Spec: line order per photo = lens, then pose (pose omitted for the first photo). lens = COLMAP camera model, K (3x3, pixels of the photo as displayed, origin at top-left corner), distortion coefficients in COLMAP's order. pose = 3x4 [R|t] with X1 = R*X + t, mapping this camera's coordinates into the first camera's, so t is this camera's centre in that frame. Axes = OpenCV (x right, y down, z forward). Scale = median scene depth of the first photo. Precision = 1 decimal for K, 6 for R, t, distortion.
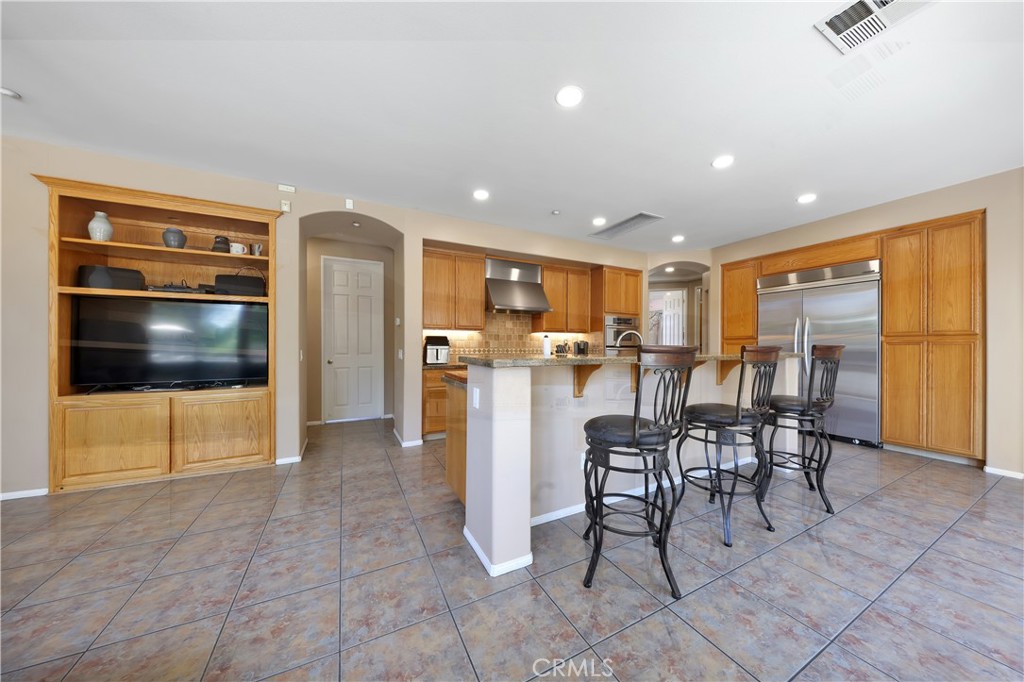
lens RADIAL K [[351.6, 0, 561.8], [0, 351.6, 345.2], [0, 0, 1]] dist [-0.007431, -0.000125]
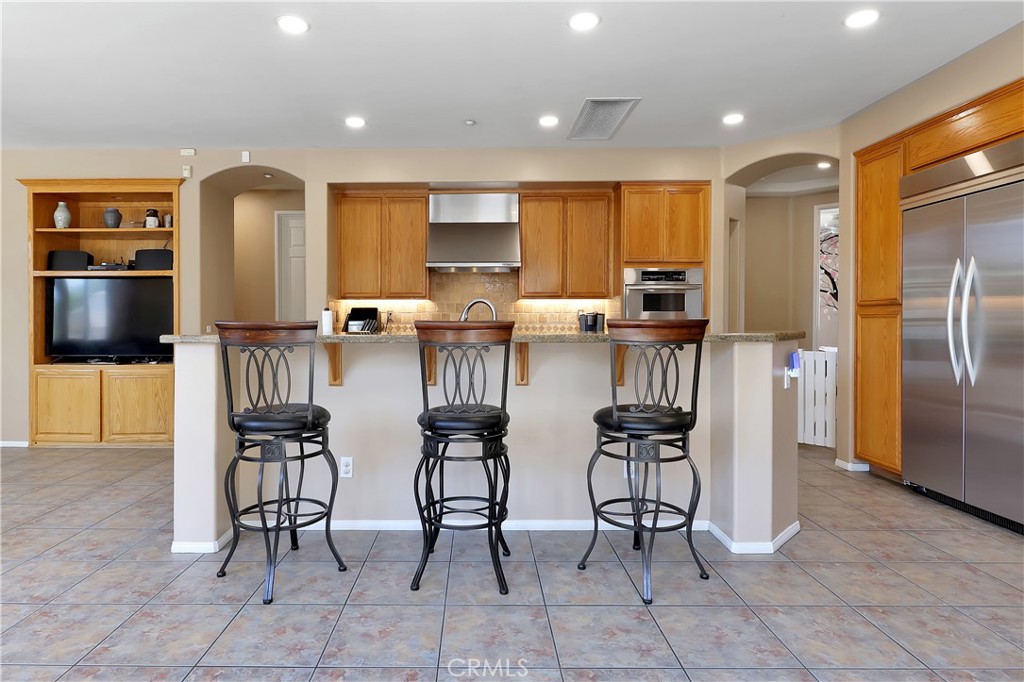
lens RADIAL K [[652.6, 0, 498.6], [0, 652.6, 324.1], [0, 0, 1]] dist [0.005230, -0.003874]
pose [[0.851517, 0.000376, -0.524326, 0.896091], [0.004043, 0.999965, 0.007283, 0.000365], [0.524311, -0.008321, 0.851486, -0.054275]]
